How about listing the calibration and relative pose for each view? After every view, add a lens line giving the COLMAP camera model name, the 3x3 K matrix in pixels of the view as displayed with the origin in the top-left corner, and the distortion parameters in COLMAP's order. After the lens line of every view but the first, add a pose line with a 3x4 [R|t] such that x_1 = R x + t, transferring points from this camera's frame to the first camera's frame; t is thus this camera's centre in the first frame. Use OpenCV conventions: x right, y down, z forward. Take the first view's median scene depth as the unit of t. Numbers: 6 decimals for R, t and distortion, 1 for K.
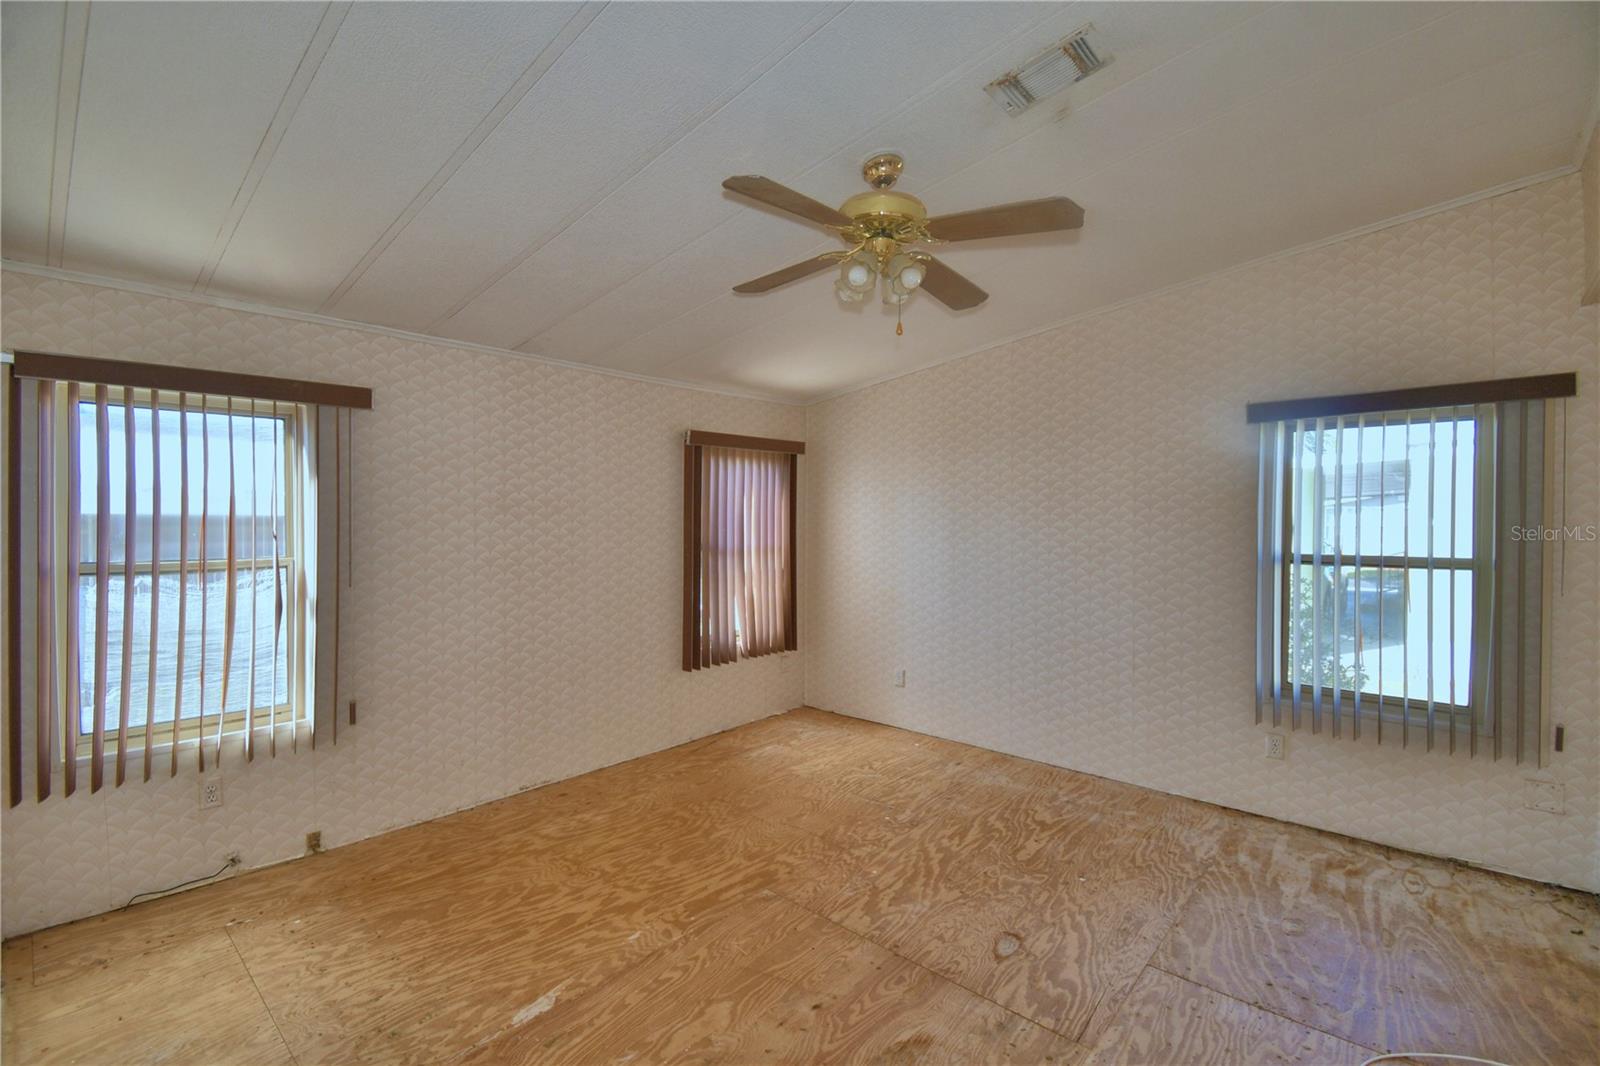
lens RADIAL K [[688.3, 0, 800.0], [0, 688.3, 533.0], [0, 0, 1]] dist [0.021595, -0.024689]
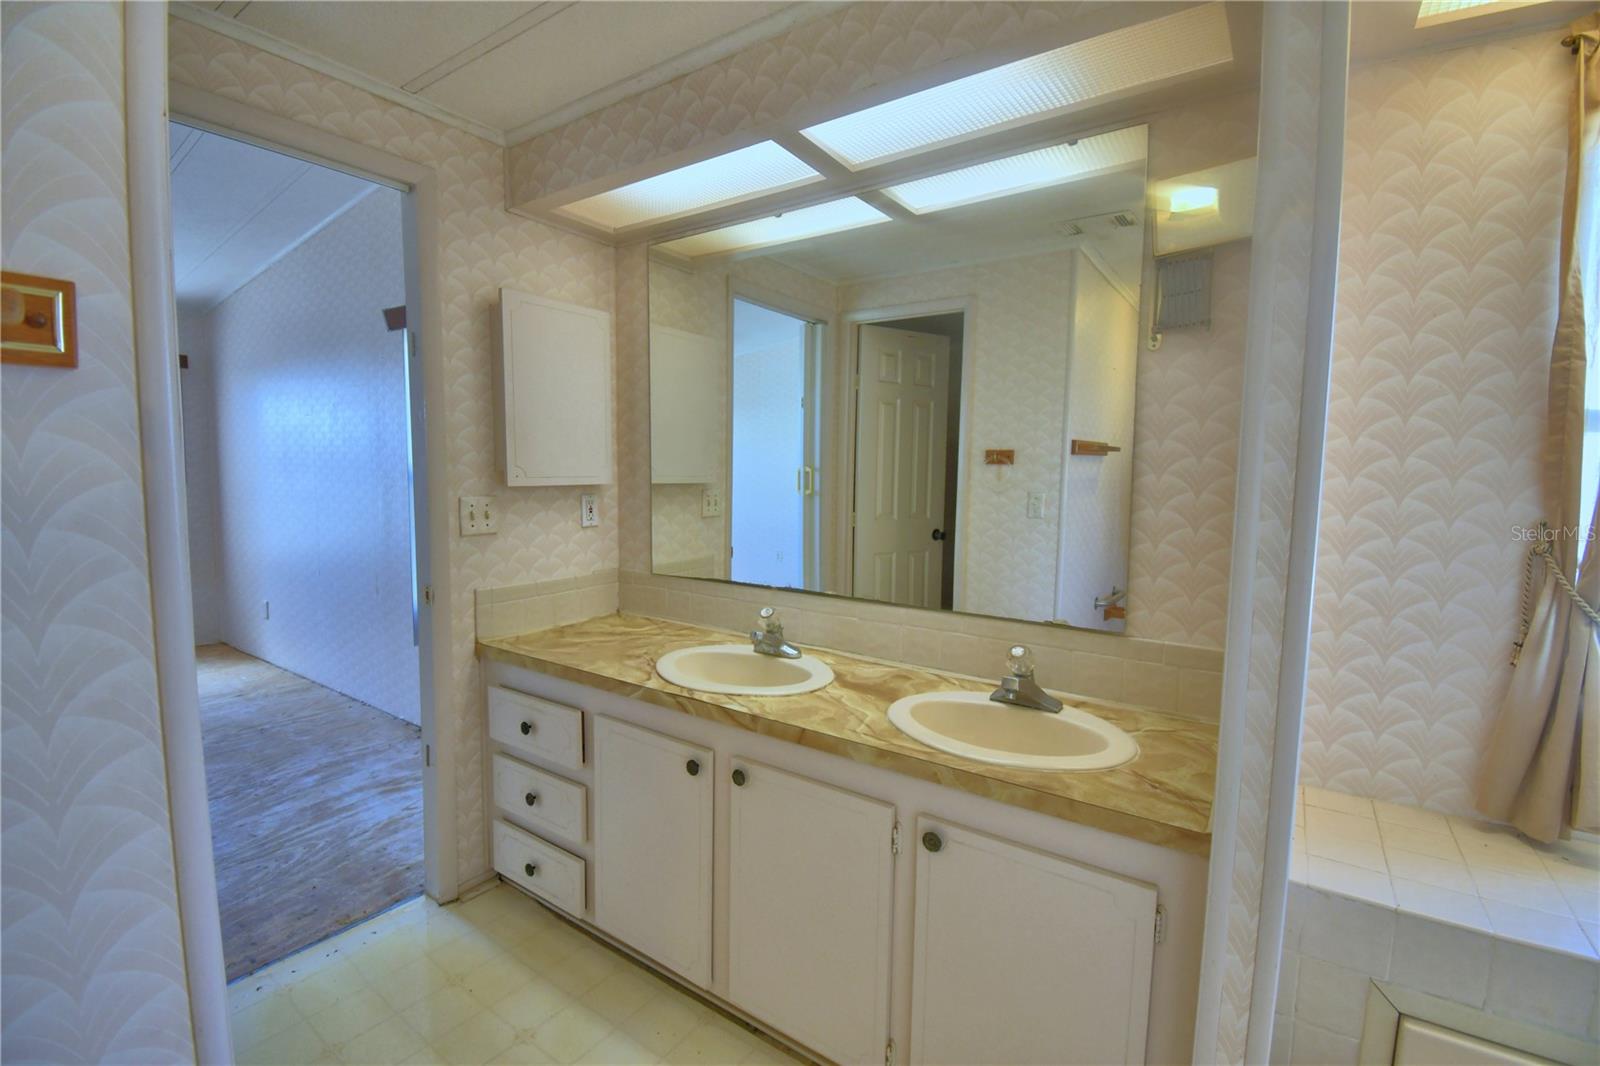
lens RADIAL K [[699.4, 0, 792.4], [0, 699.4, 531.2], [0, 0, 1]] dist [0.022010, -0.027384]
pose [[0.992328, -0.000607, 0.123635, 1.290145], [-0.009068, 0.996937, 0.077677, 0.044413], [-0.123304, -0.078203, 0.989283, -0.034528]]
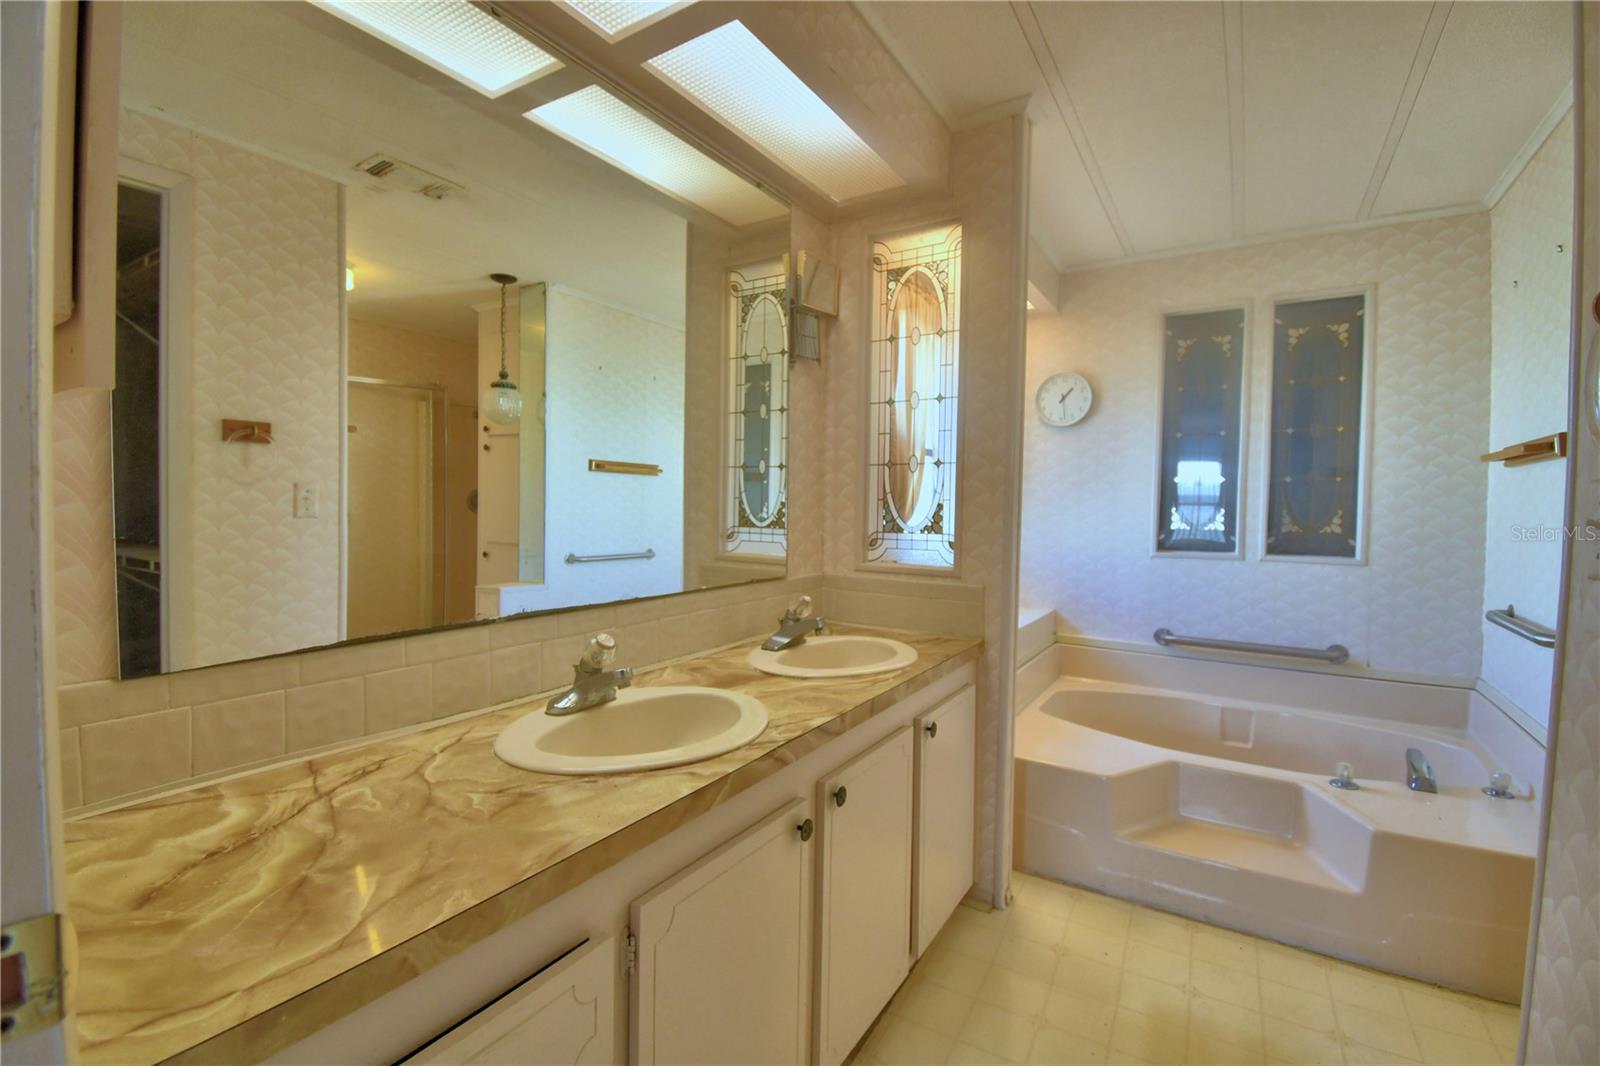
lens RADIAL K [[699.4, 0, 792.4], [0, 699.4, 531.2], [0, 0, 1]] dist [0.022010, -0.027384]
pose [[-0.157853, -0.043942, 0.986484, 0.854293], [-0.000741, 0.999014, 0.044382, 0.088938], [-0.987462, 0.006275, -0.157729, 0.637541]]
